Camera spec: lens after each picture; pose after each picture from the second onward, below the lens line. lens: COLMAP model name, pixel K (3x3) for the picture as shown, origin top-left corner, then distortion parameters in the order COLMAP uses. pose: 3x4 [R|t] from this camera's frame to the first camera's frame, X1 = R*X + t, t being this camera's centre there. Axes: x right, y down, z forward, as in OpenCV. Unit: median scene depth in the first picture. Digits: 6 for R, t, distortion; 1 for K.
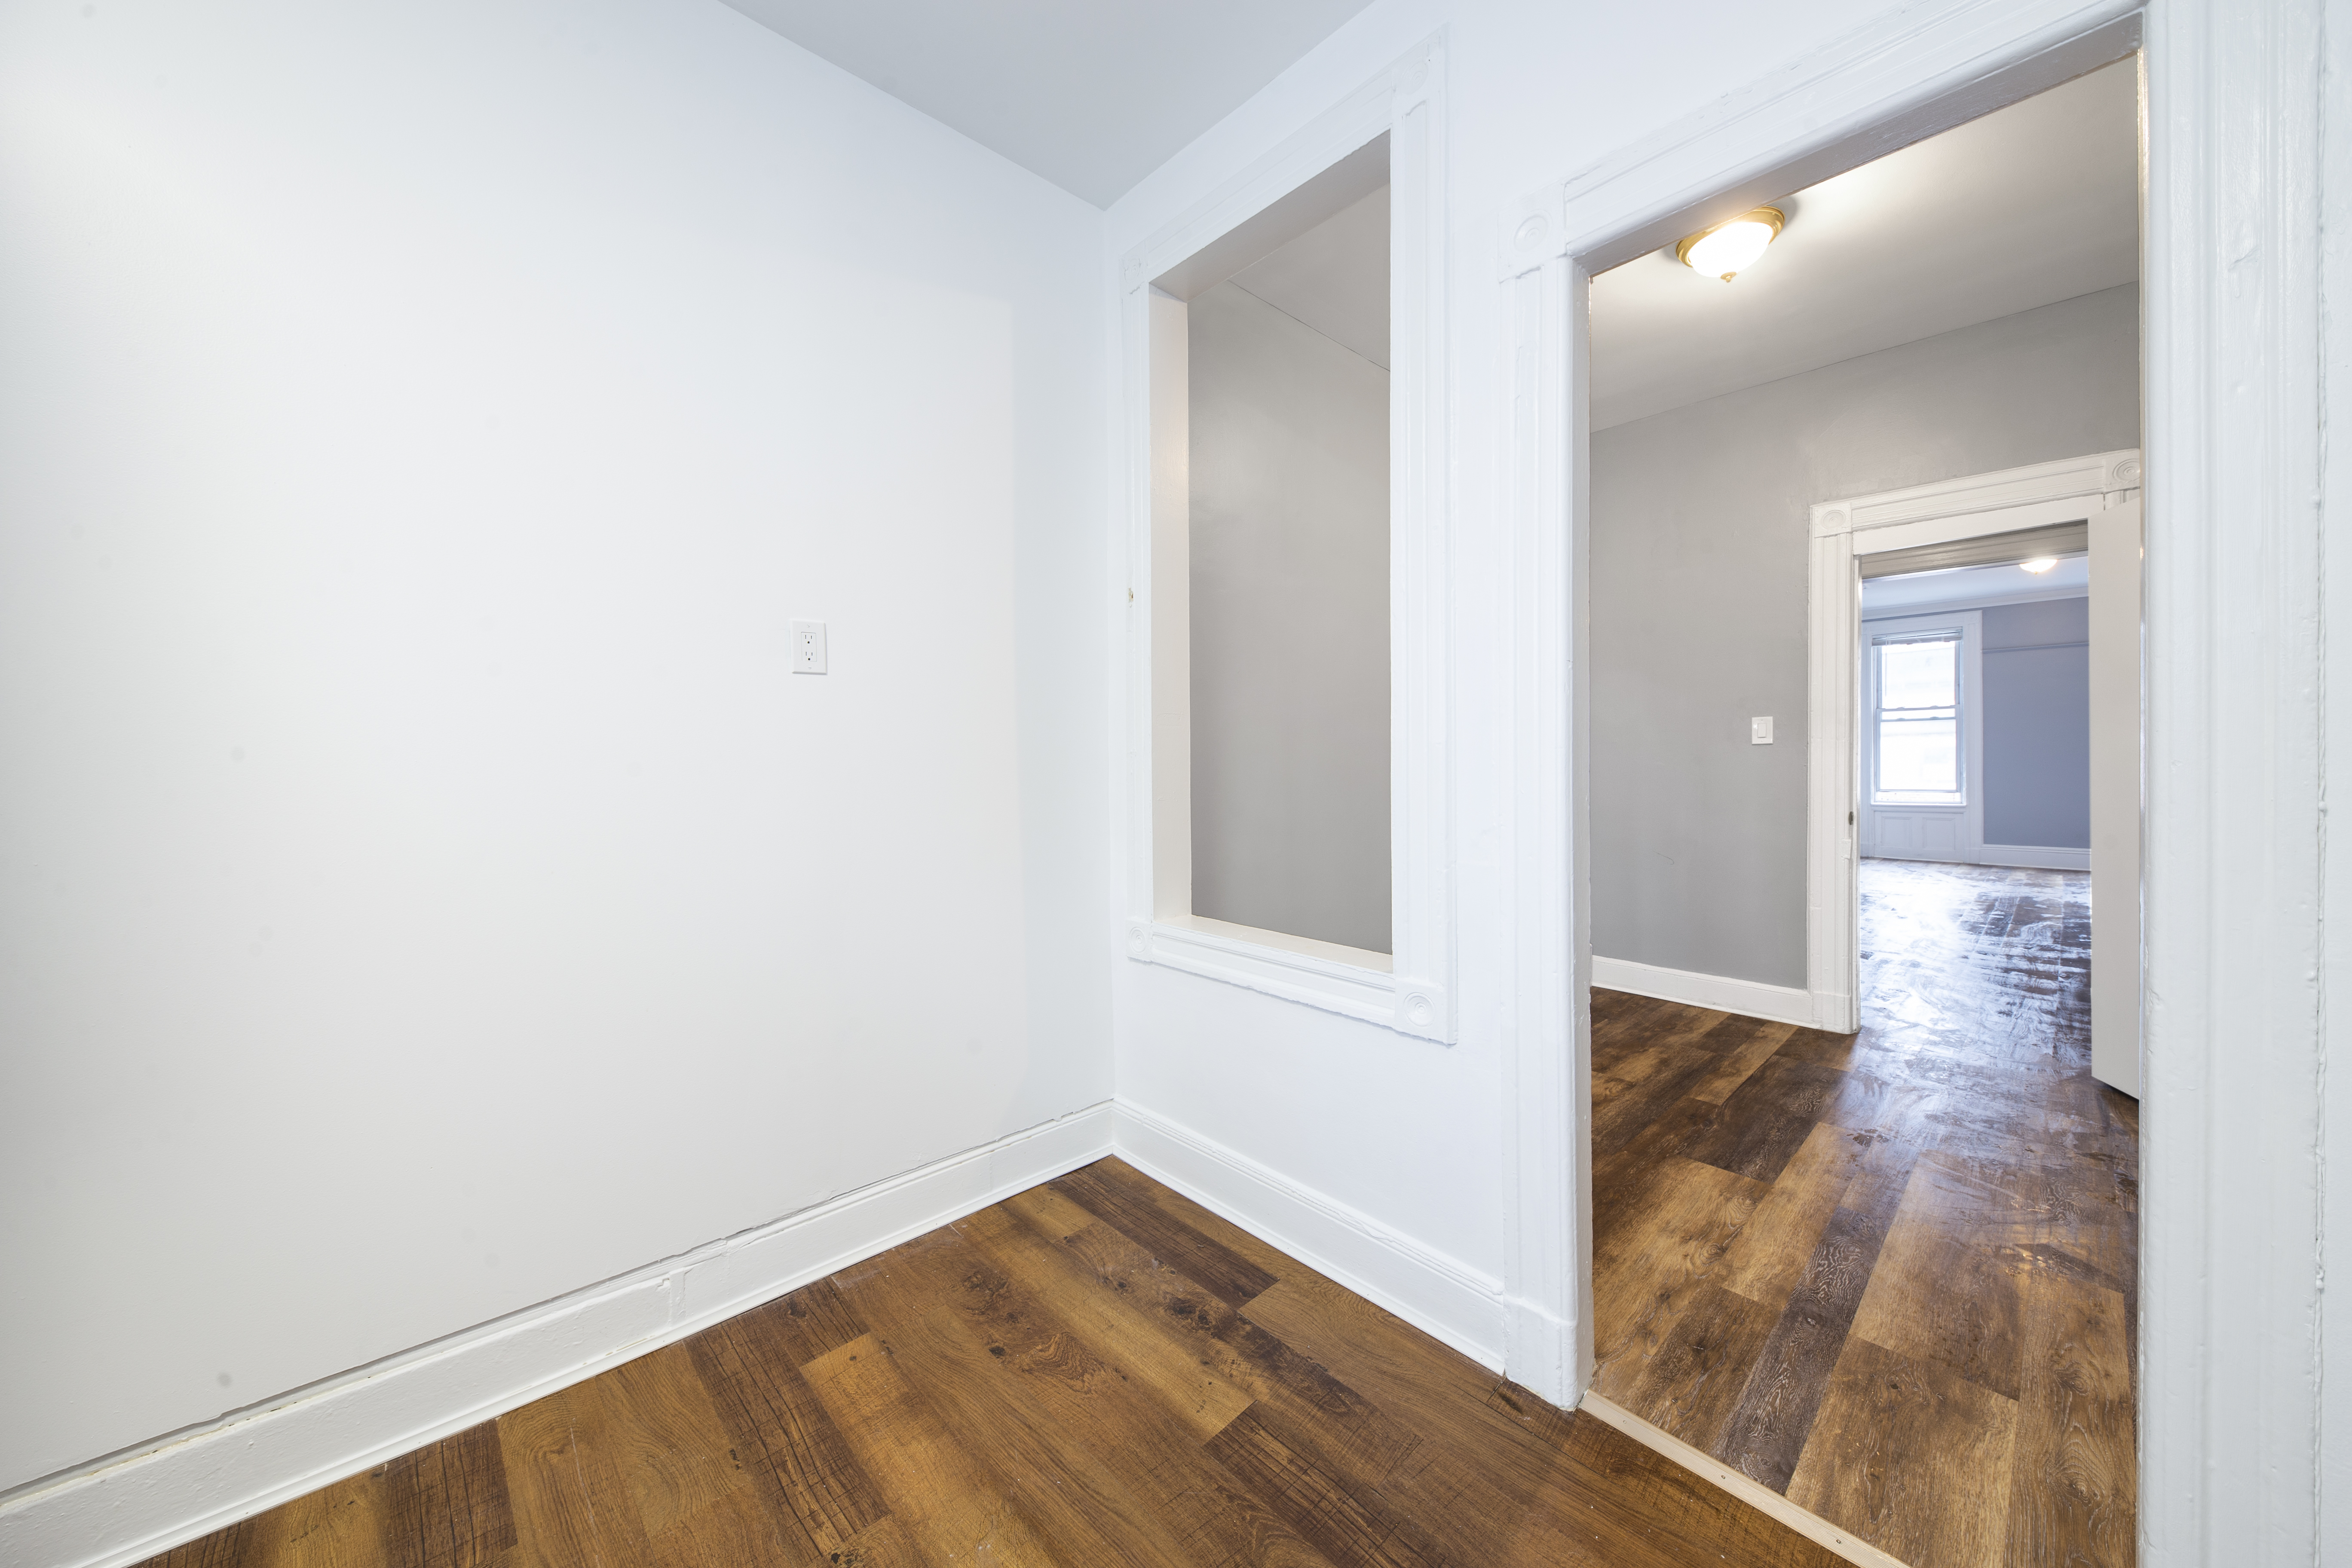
lens RADIAL K [[837.5, 0, 1193.7], [0, 837.5, 773.9], [0, 0, 1]] dist [-0.001389, 0.000015]
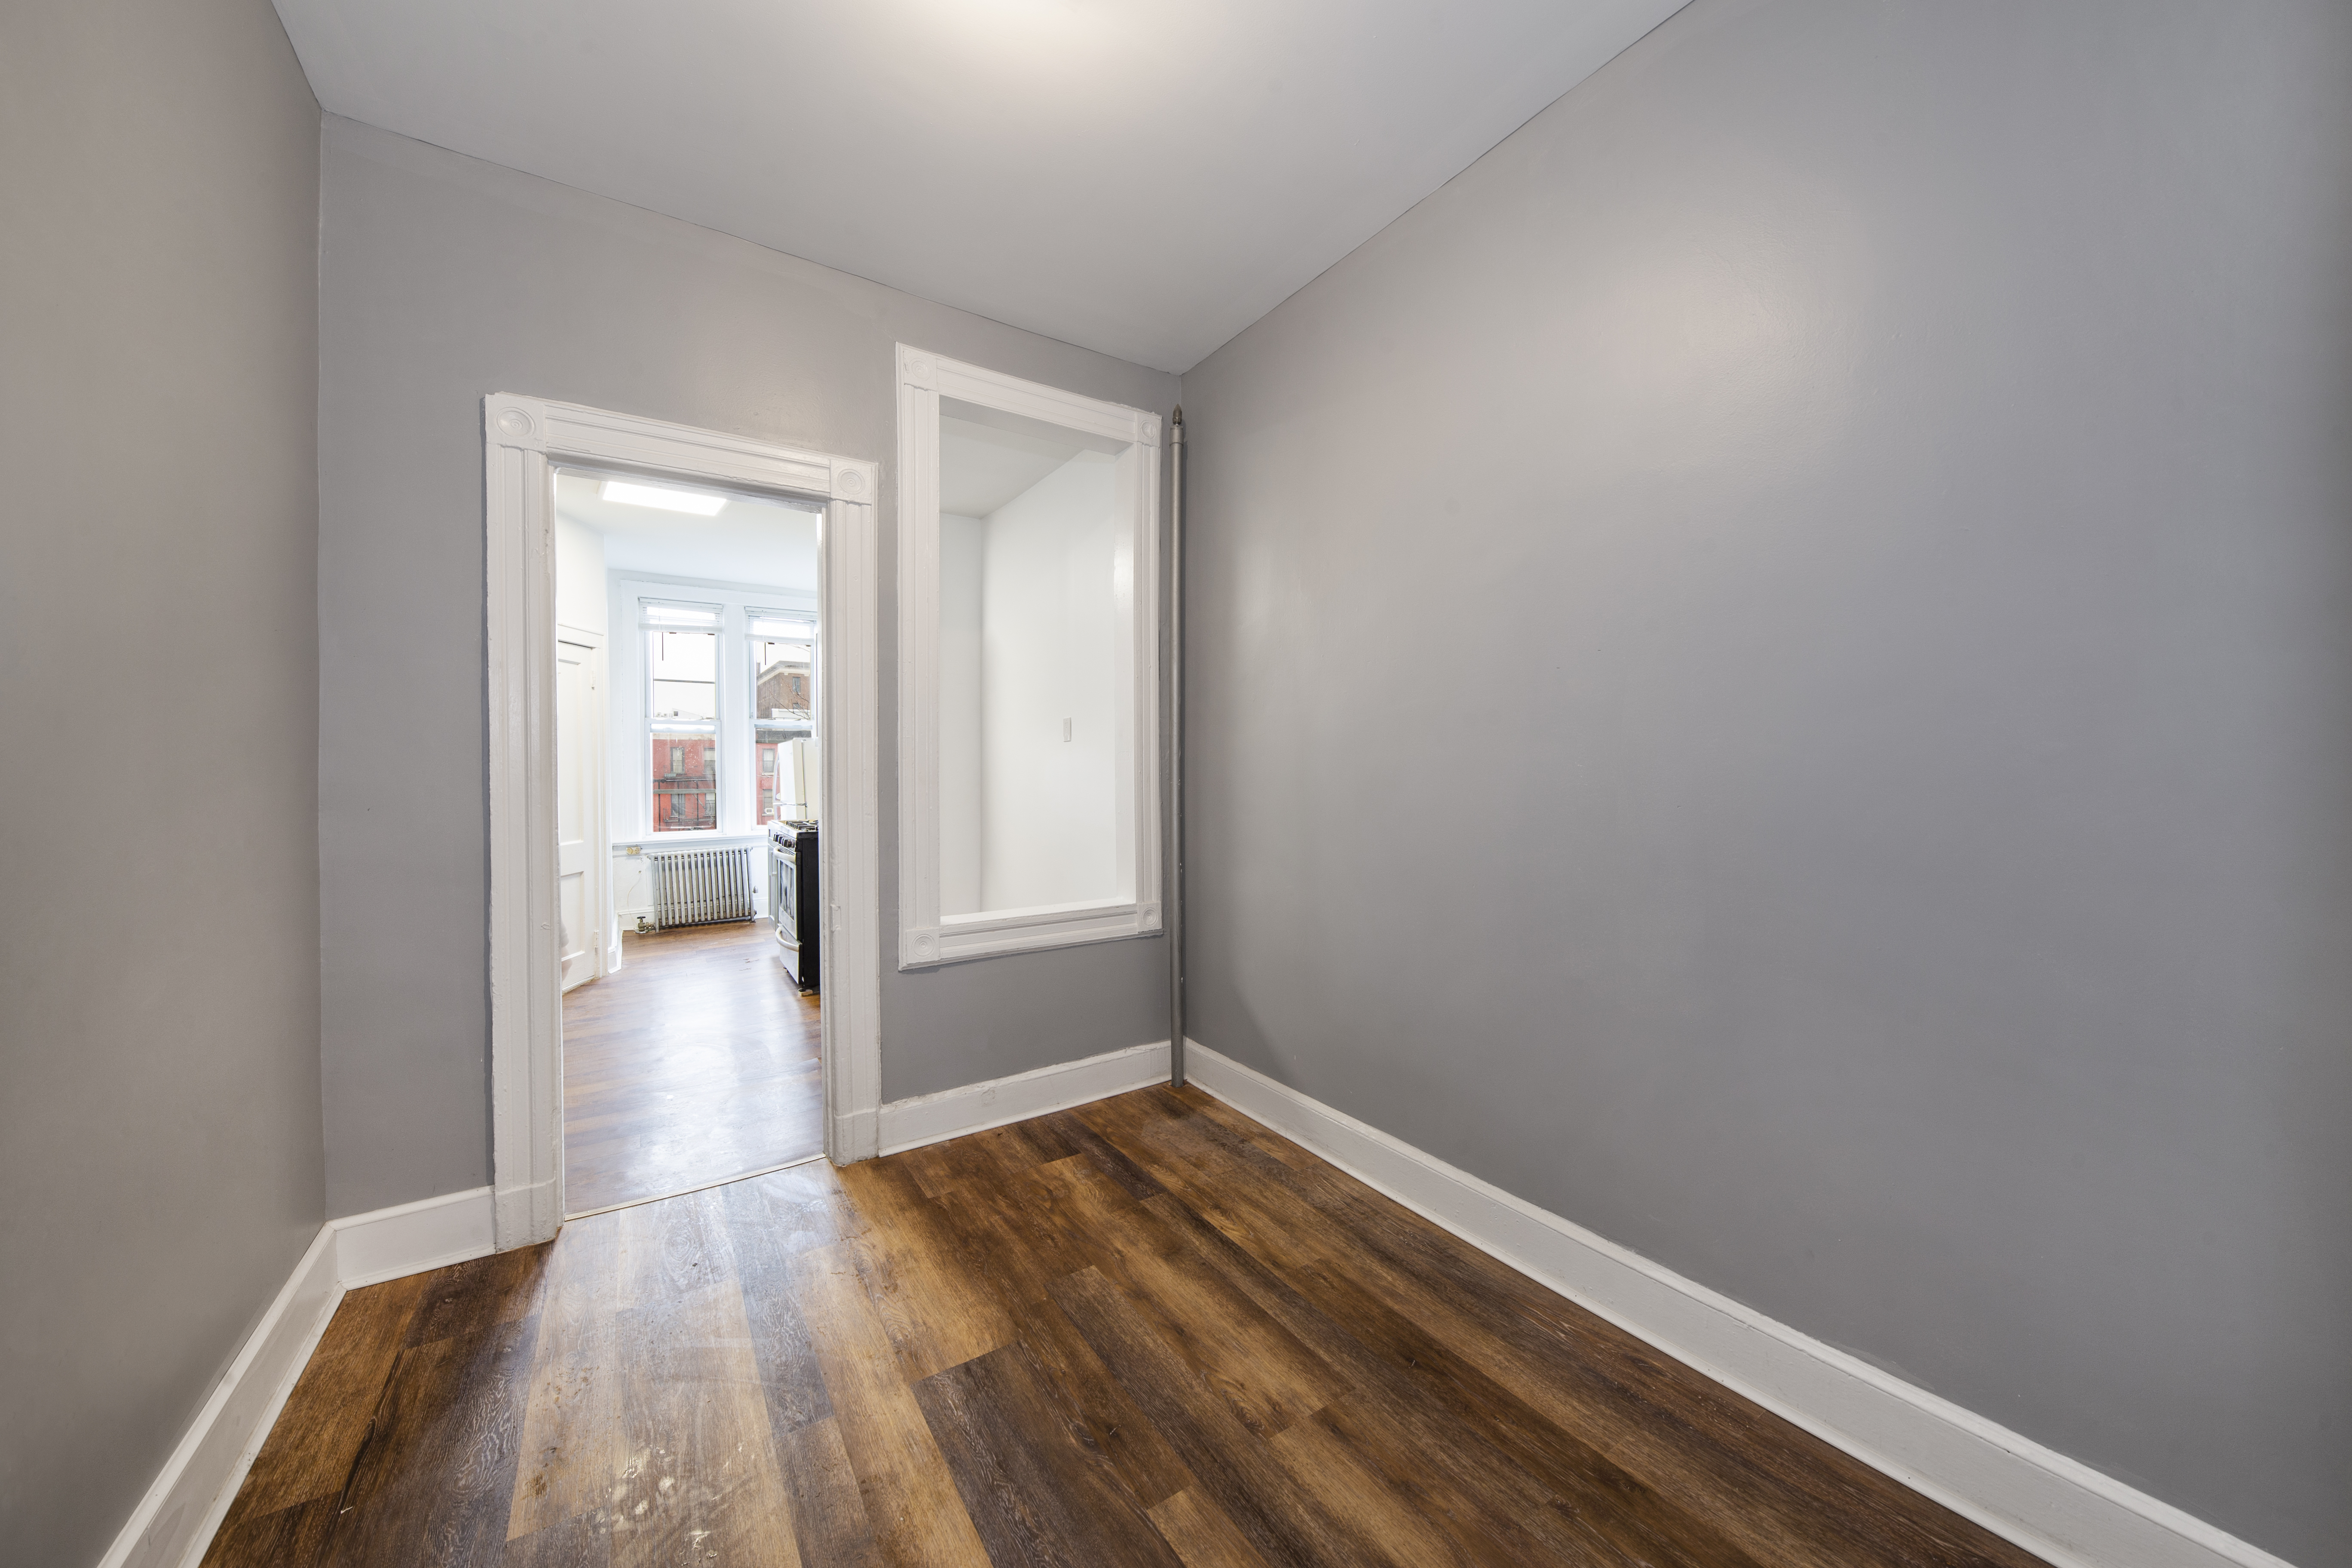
lens RADIAL K [[837.5, 0, 1193.7], [0, 837.5, 773.9], [0, 0, 1]] dist [-0.001389, 0.000015]
pose [[-0.153880, 0.014066, -0.987989, 1.336125], [-0.028855, 0.999408, 0.018723, -0.080146], [0.987668, 0.031390, -0.153383, 1.297248]]
